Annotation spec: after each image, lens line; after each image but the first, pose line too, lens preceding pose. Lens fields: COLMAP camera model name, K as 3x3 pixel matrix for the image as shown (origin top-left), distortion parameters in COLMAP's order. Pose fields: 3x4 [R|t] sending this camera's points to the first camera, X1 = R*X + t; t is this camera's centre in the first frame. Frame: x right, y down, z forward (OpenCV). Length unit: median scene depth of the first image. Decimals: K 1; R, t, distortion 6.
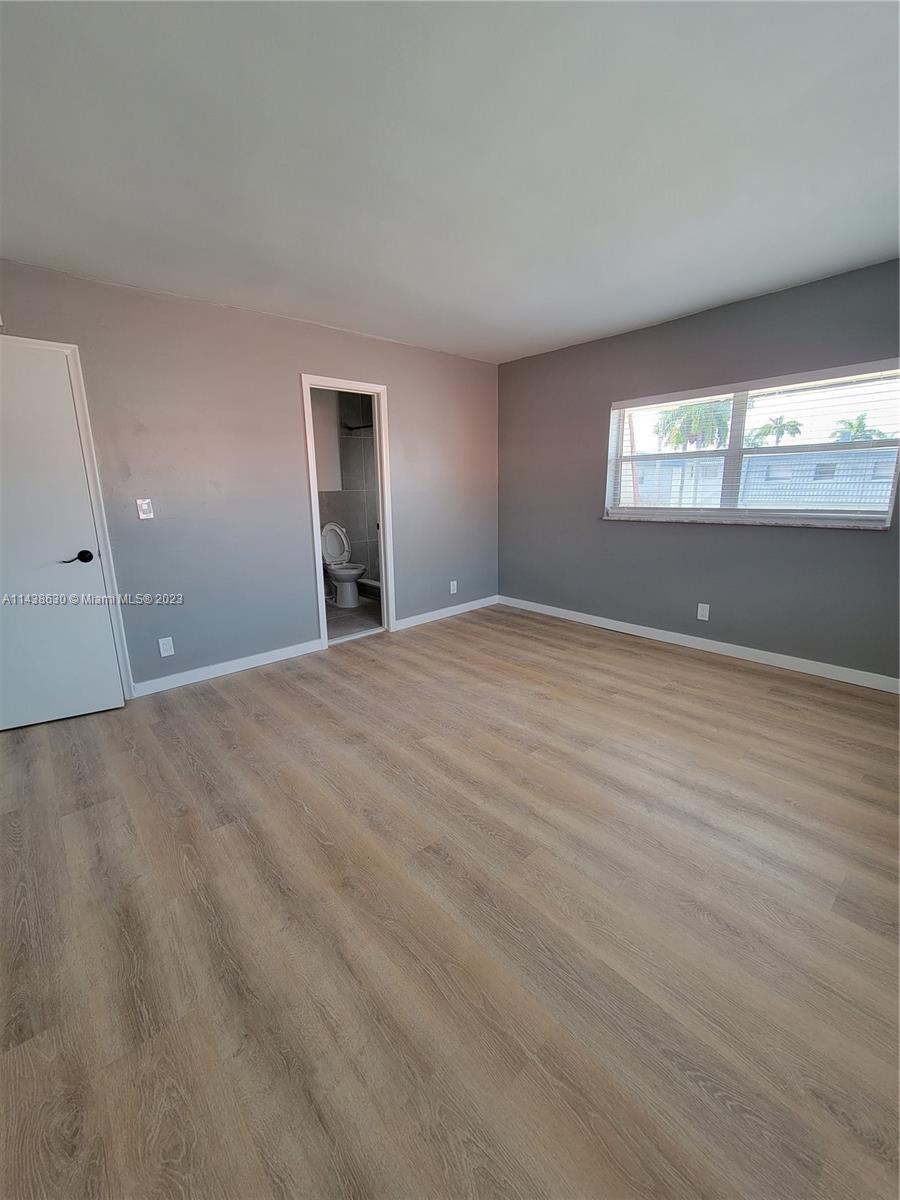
lens RADIAL K [[485.0, 0, 446.7], [0, 485.0, 593.5], [0, 0, 1]] dist [0.002826, -0.005507]
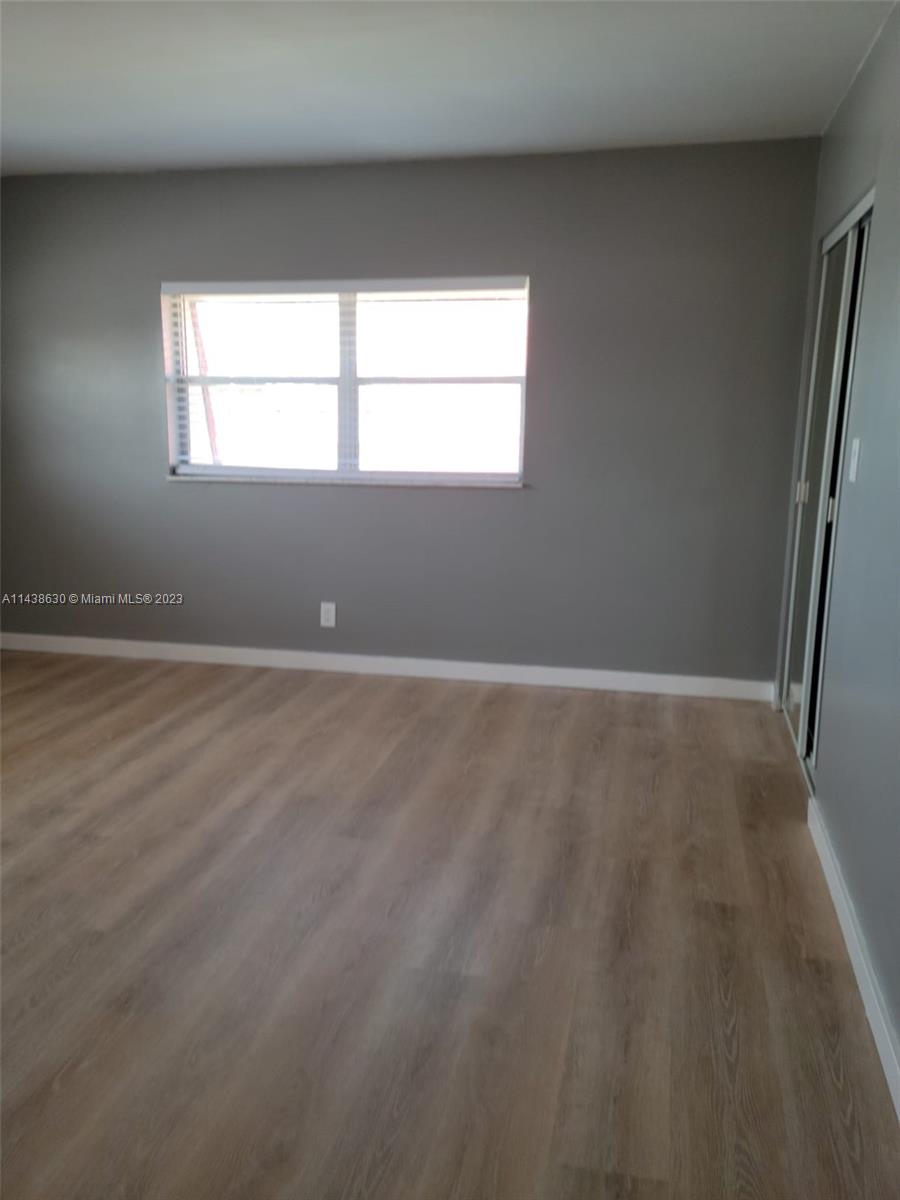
lens RADIAL K [[958.2, 0, 426.9], [0, 958.2, 569.8], [0, 0, 1]] dist [0.097550, -0.086372]
pose [[-0.564105, -0.127087, 0.815864, -1.287327], [0.191441, 0.941030, 0.278950, -0.344061], [-0.803203, 0.313547, -0.506510, 1.405765]]
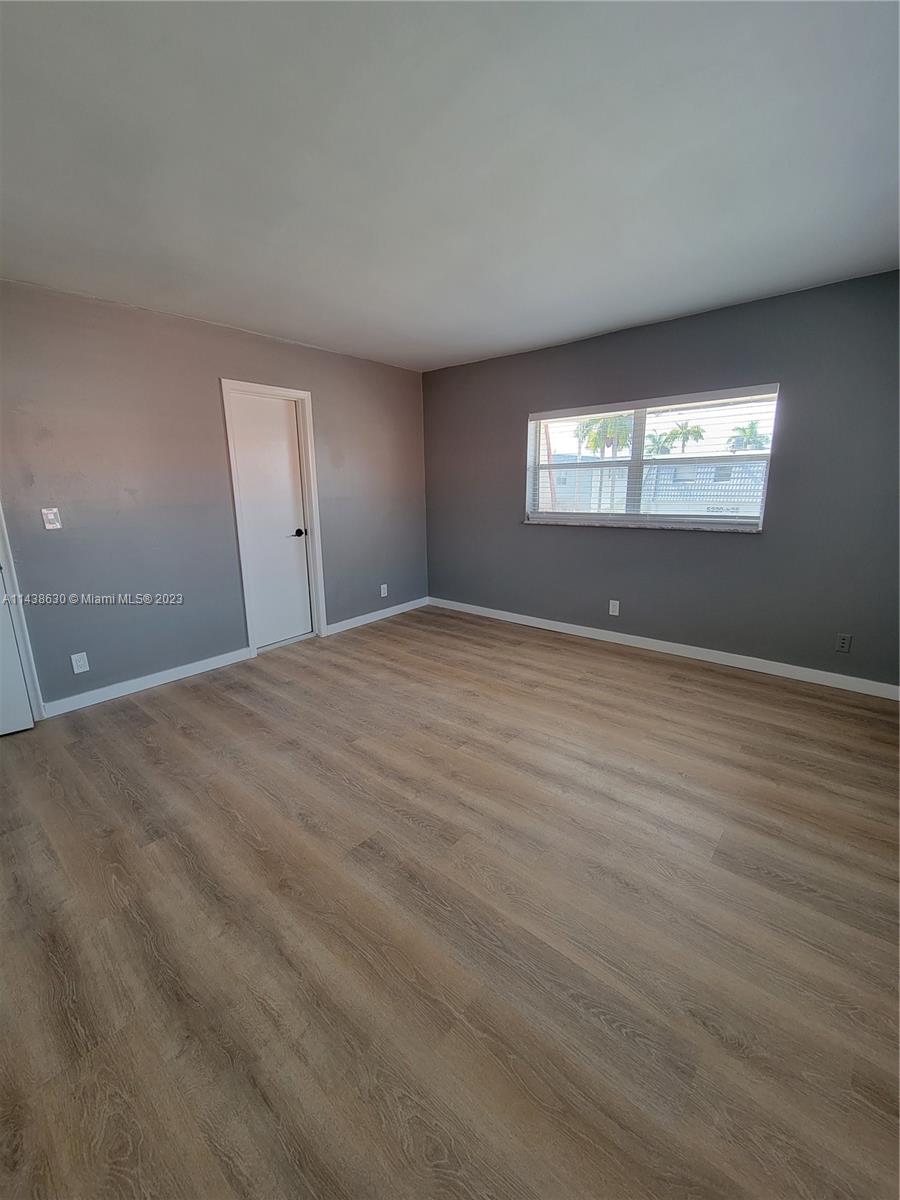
lens RADIAL K [[485.0, 0, 446.7], [0, 485.0, 593.5], [0, 0, 1]] dist [0.002826, -0.005507]
pose [[0.990236, -0.027081, 0.136746, 0.010936], [0.026937, 0.999633, 0.002904, -0.014421], [-0.136775, 0.000807, 0.990602, -0.059222]]
